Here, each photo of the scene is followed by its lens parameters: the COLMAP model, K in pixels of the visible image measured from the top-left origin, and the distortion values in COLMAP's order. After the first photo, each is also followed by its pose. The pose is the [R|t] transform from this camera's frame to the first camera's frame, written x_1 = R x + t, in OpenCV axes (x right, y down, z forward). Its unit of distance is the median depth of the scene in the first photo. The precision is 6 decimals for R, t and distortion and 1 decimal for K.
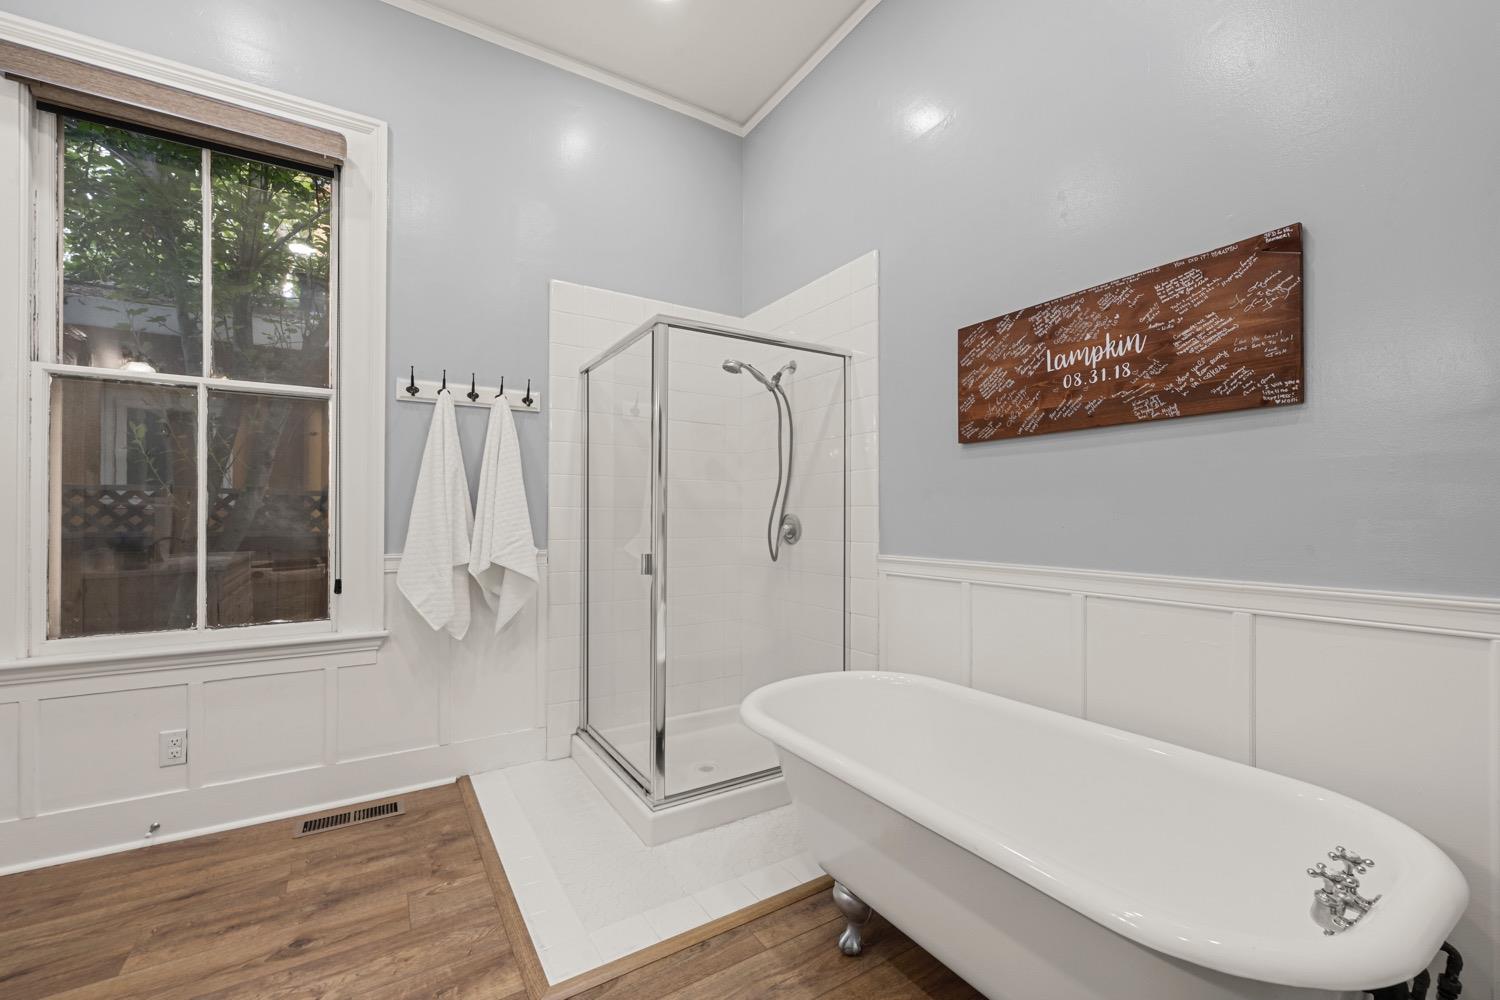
lens RADIAL K [[587.7, 0, 740.8], [0, 587.7, 514.3], [0, 0, 1]] dist [-0.003857, 0.001120]
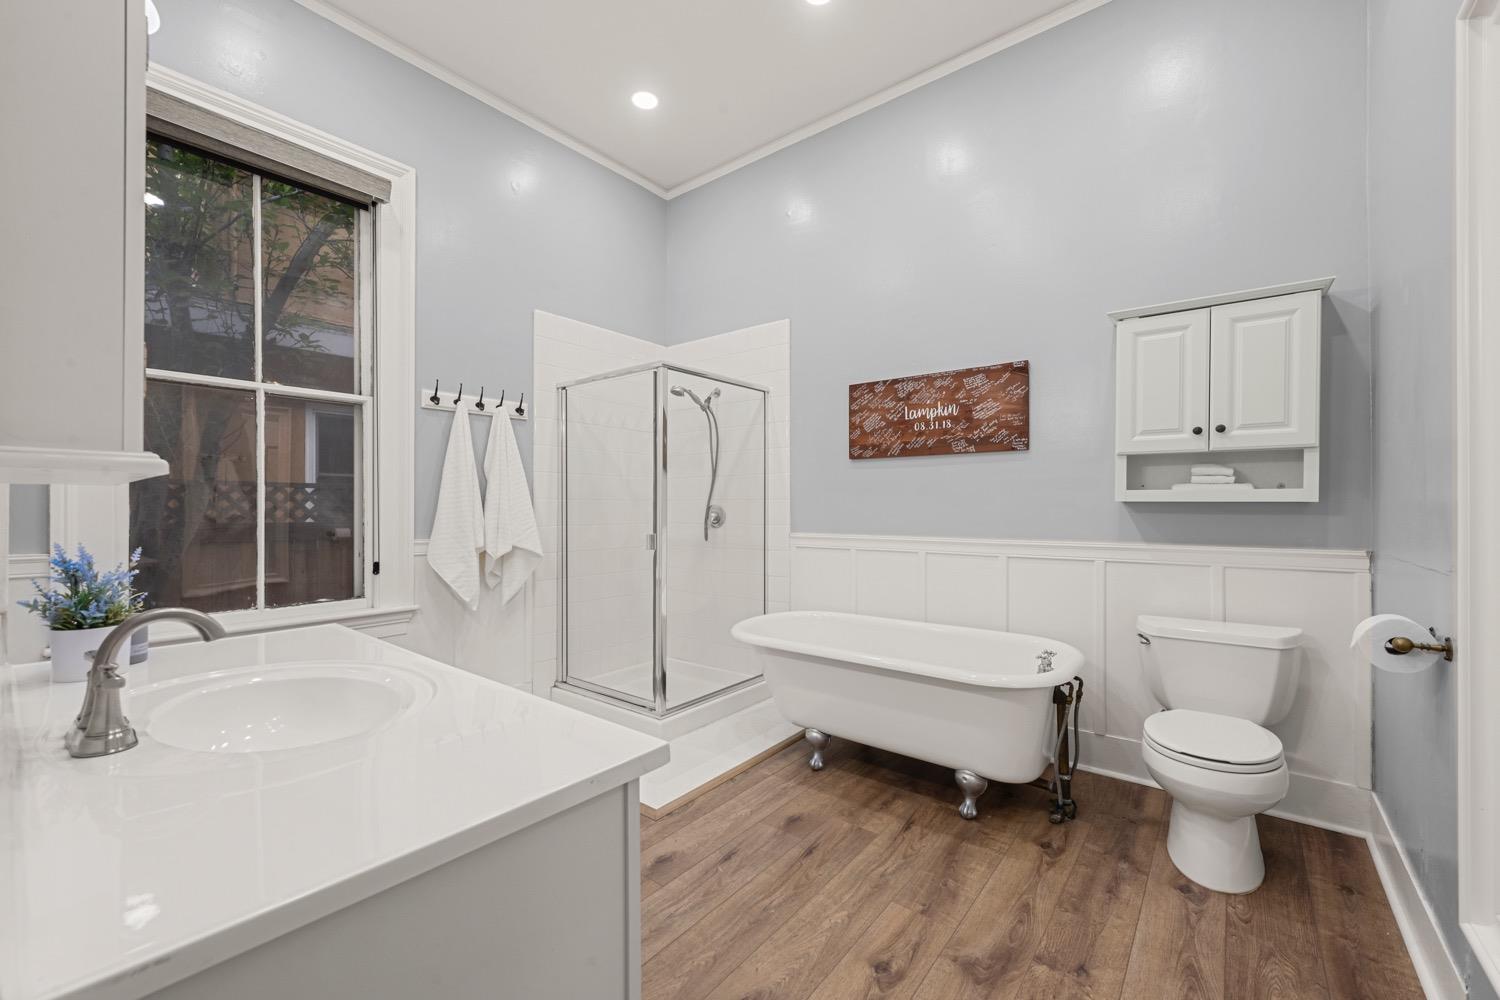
lens RADIAL K [[587.7, 0, 757.5], [0, 587.7, 508.0], [0, 0, 1]] dist [-0.003857, 0.001120]
pose [[0.932942, -0.003028, 0.360013, -0.403594], [0.000182, 0.999968, 0.007940, -0.004642], [-0.360026, -0.007342, 0.932913, -0.347390]]
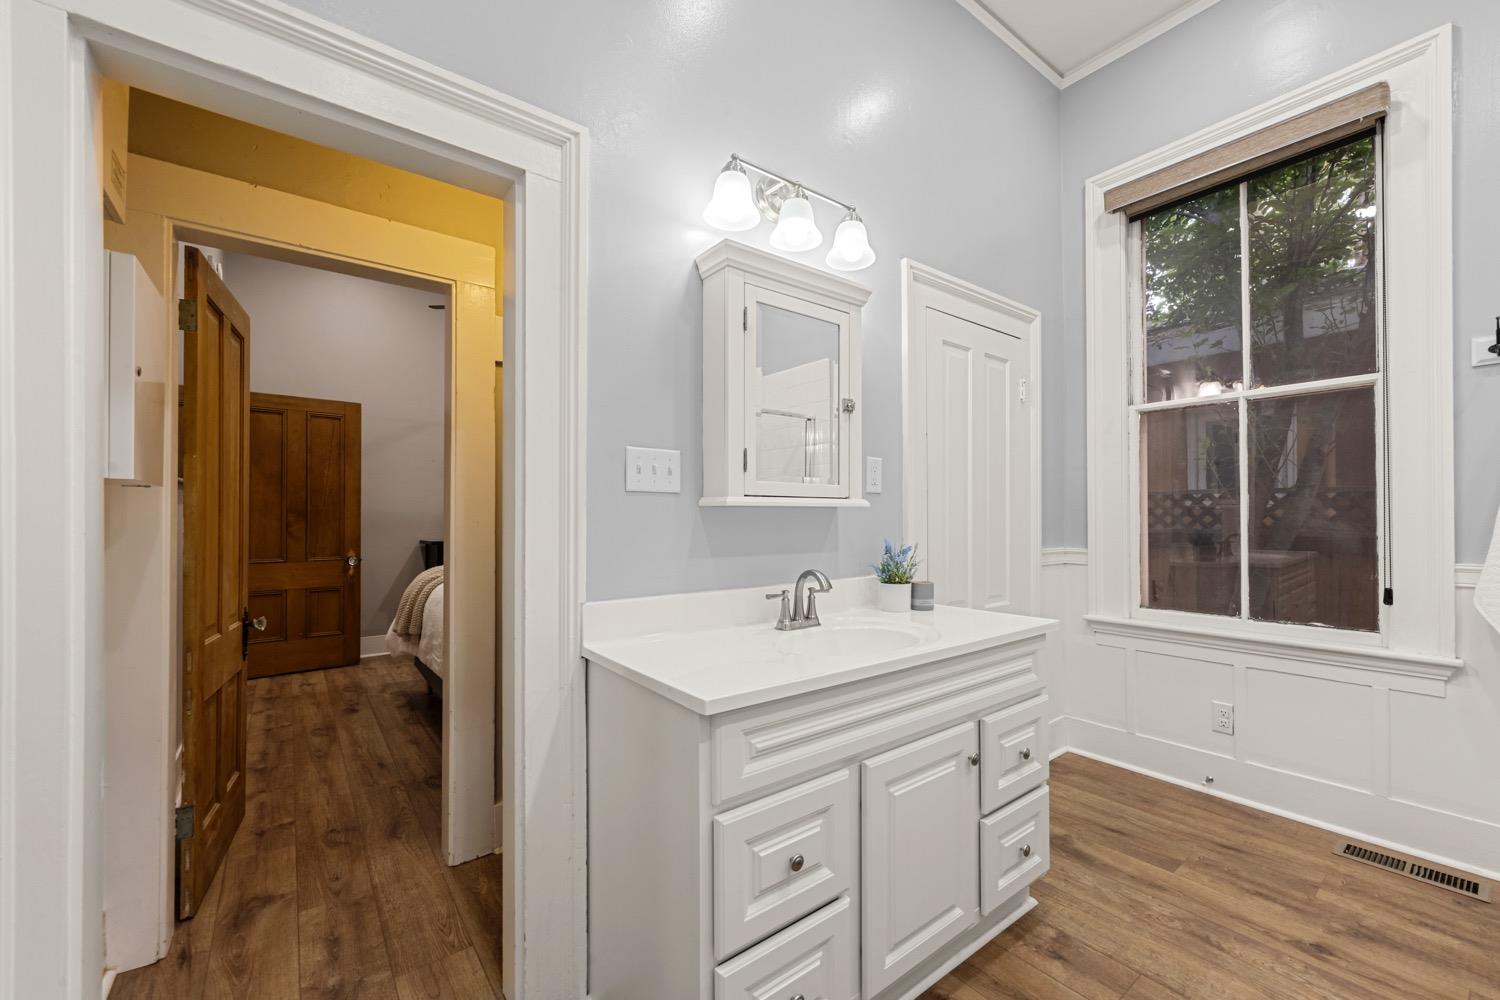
lens RADIAL K [[587.7, 0, 763.2], [0, 587.7, 515.2], [0, 0, 1]] dist [-0.003857, 0.001120]
pose [[0.112773, -0.006874, -0.993597, 0.077910], [0.011478, 0.999918, -0.005615, -0.004255], [0.993554, -0.010772, 0.112843, -0.024611]]
